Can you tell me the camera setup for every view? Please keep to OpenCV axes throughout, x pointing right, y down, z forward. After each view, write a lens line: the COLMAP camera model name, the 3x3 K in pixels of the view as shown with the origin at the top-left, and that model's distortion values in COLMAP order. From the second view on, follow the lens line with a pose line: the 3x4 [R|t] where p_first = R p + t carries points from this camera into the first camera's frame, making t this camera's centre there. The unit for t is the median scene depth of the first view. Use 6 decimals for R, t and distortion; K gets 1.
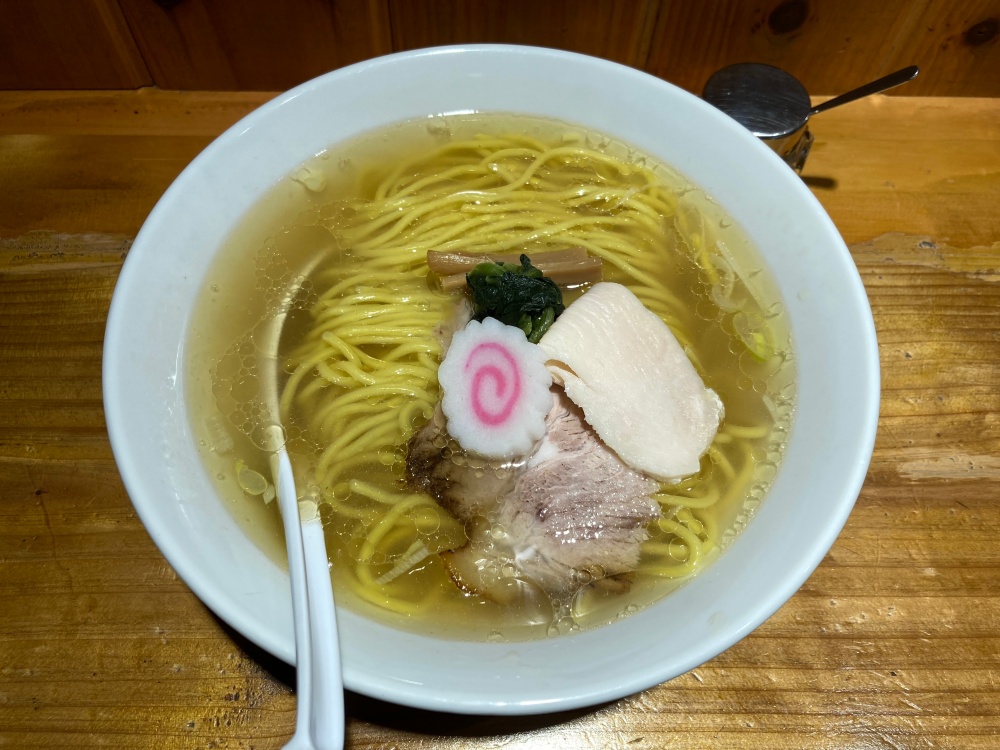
lens RADIAL K [[856.8, 0, 505.5], [0, 856.8, 355.9], [0, 0, 1]] dist [0.036348, -0.040931]
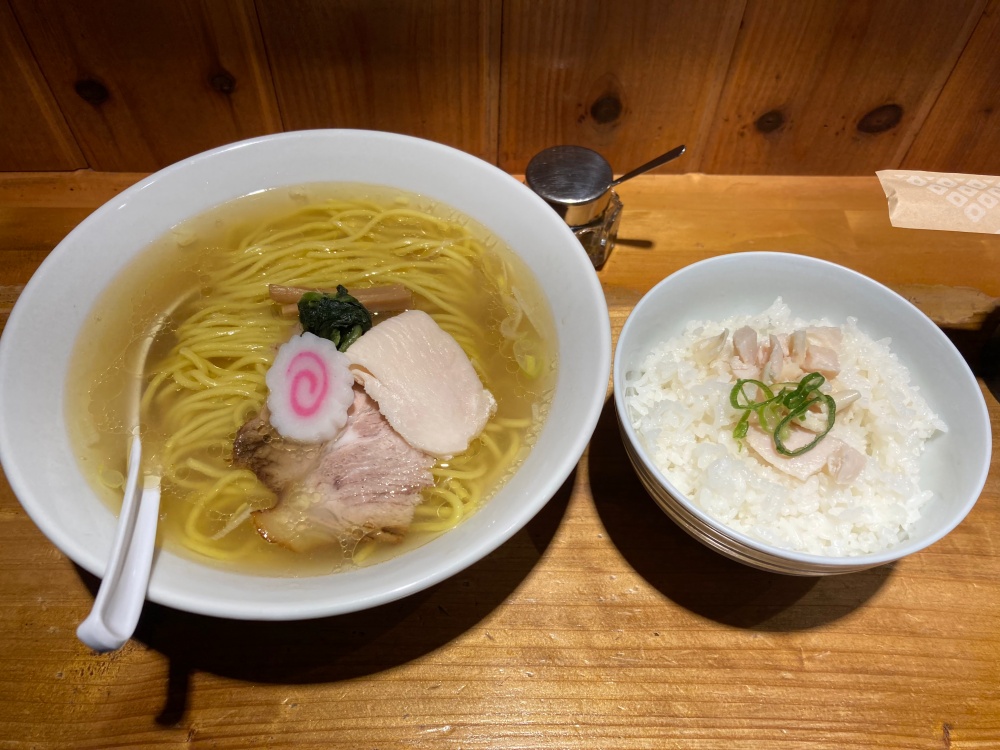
lens RADIAL K [[856.8, 0, 505.5], [0, 856.8, 355.9], [0, 0, 1]] dist [0.036348, -0.040931]
pose [[0.999986, -0.004922, -0.001844, 0.253838], [0.004681, 0.993539, -0.113398, 0.124099], [0.002390, 0.113388, 0.993548, -0.234682]]
